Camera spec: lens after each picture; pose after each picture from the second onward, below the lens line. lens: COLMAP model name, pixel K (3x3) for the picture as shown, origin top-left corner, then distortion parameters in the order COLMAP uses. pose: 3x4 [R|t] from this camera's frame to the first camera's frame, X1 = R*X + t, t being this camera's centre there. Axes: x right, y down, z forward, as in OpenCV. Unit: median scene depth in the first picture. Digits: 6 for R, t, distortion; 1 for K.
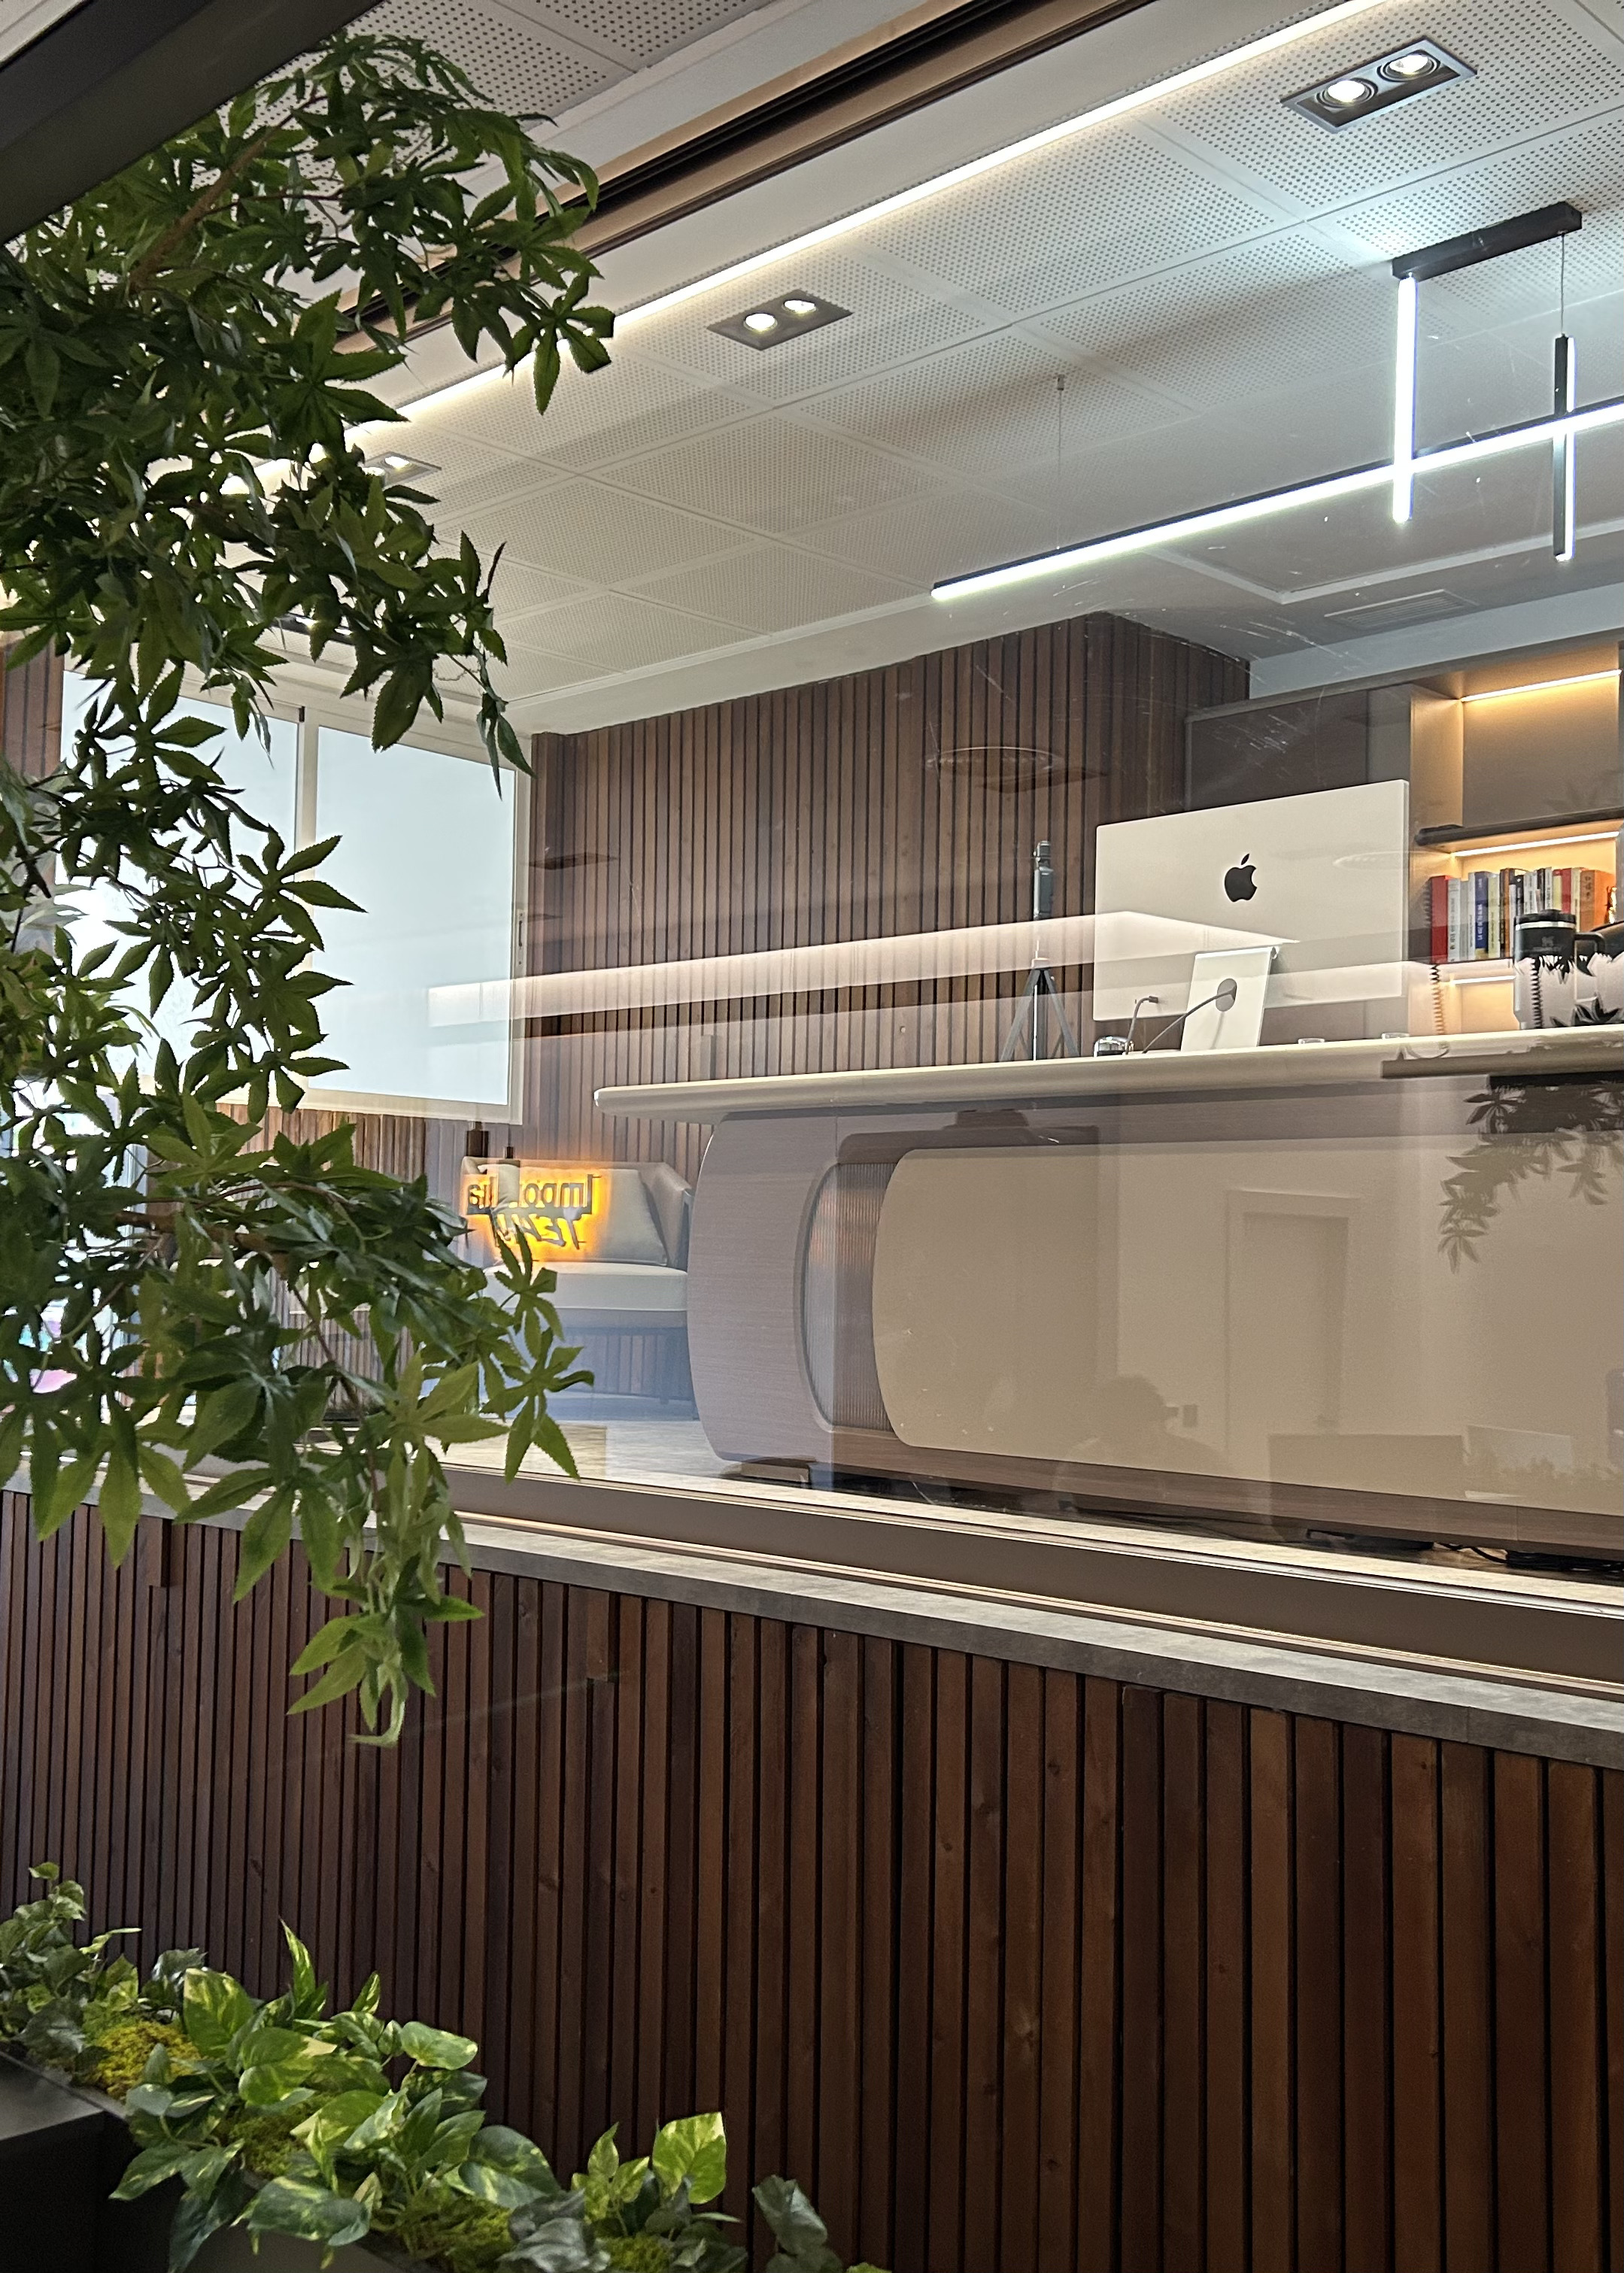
lens RADIAL K [[2323.3, 0, 752.1], [0, 2323.3, 1139.8], [0, 0, 1]] dist [0.073609, -0.156350]
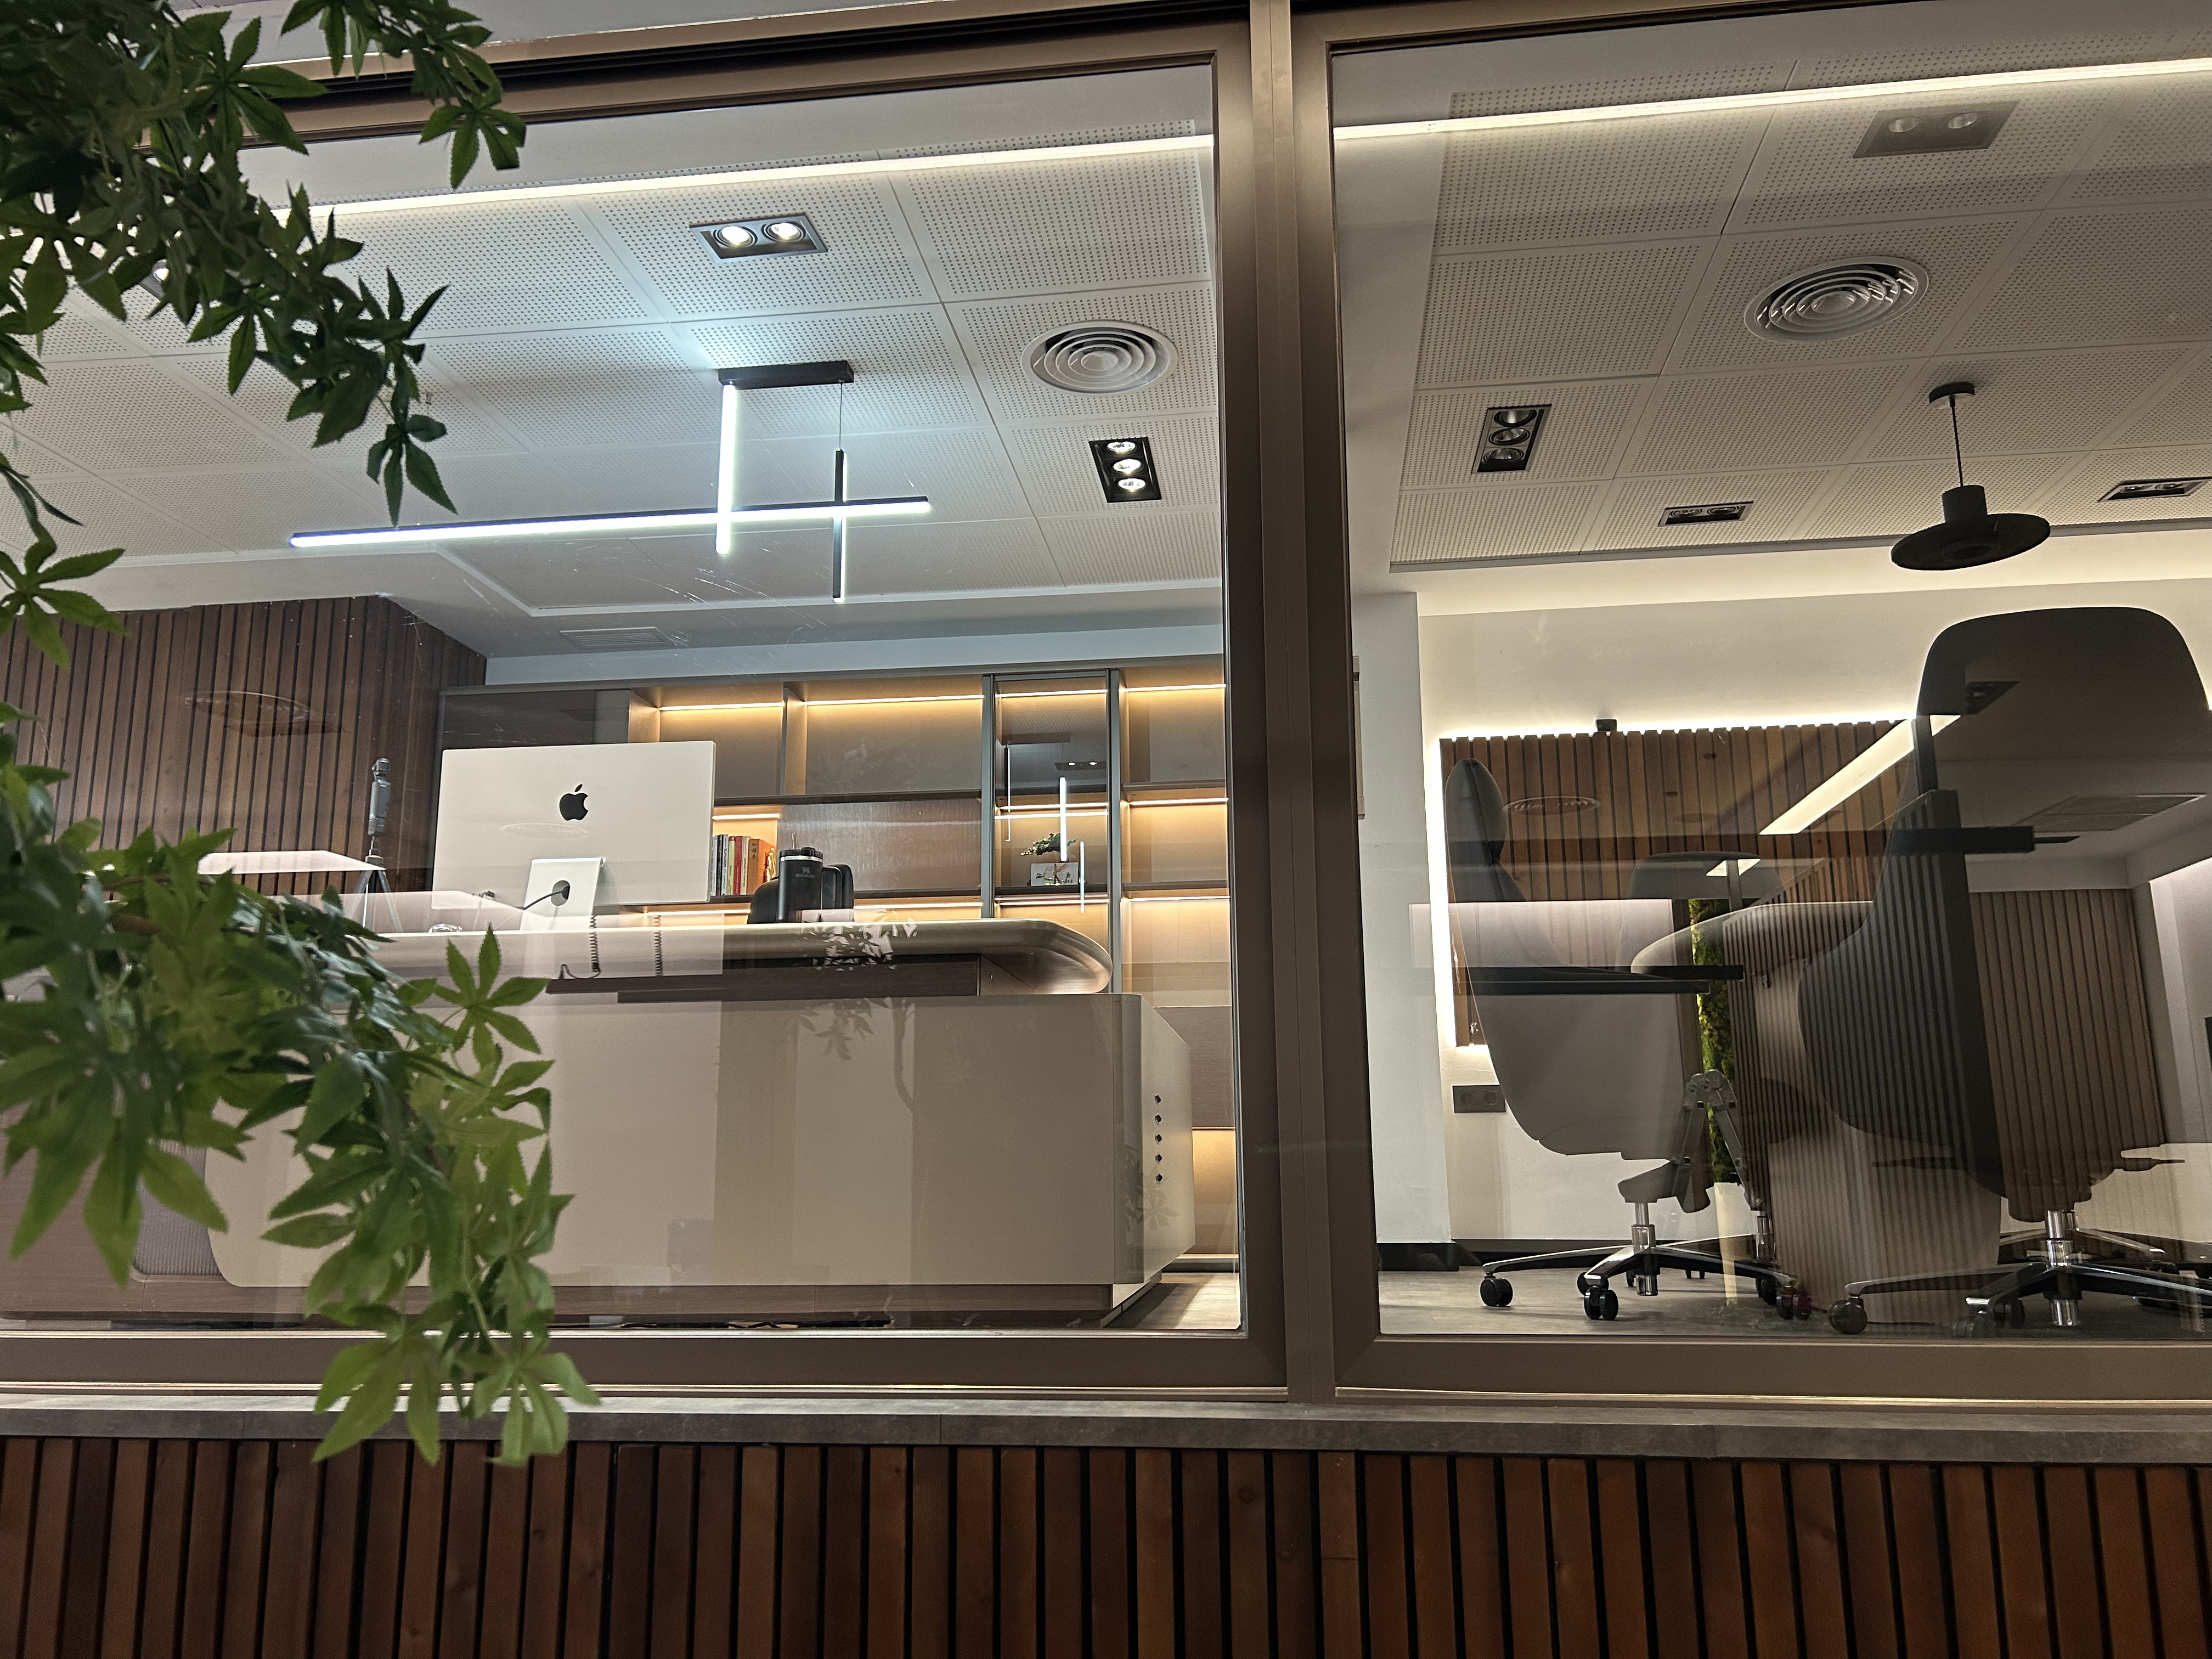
lens RADIAL K [[1695.5, 0, 1106.0], [0, 1695.5, 829.5], [0, 0, 1]] dist [0.053933, -0.053698]
pose [[0.783695, 0.102103, 0.612696, -0.173754], [-0.011867, 0.988678, -0.149580, 0.049687], [-0.621032, 0.109954, 0.776034, 0.142850]]
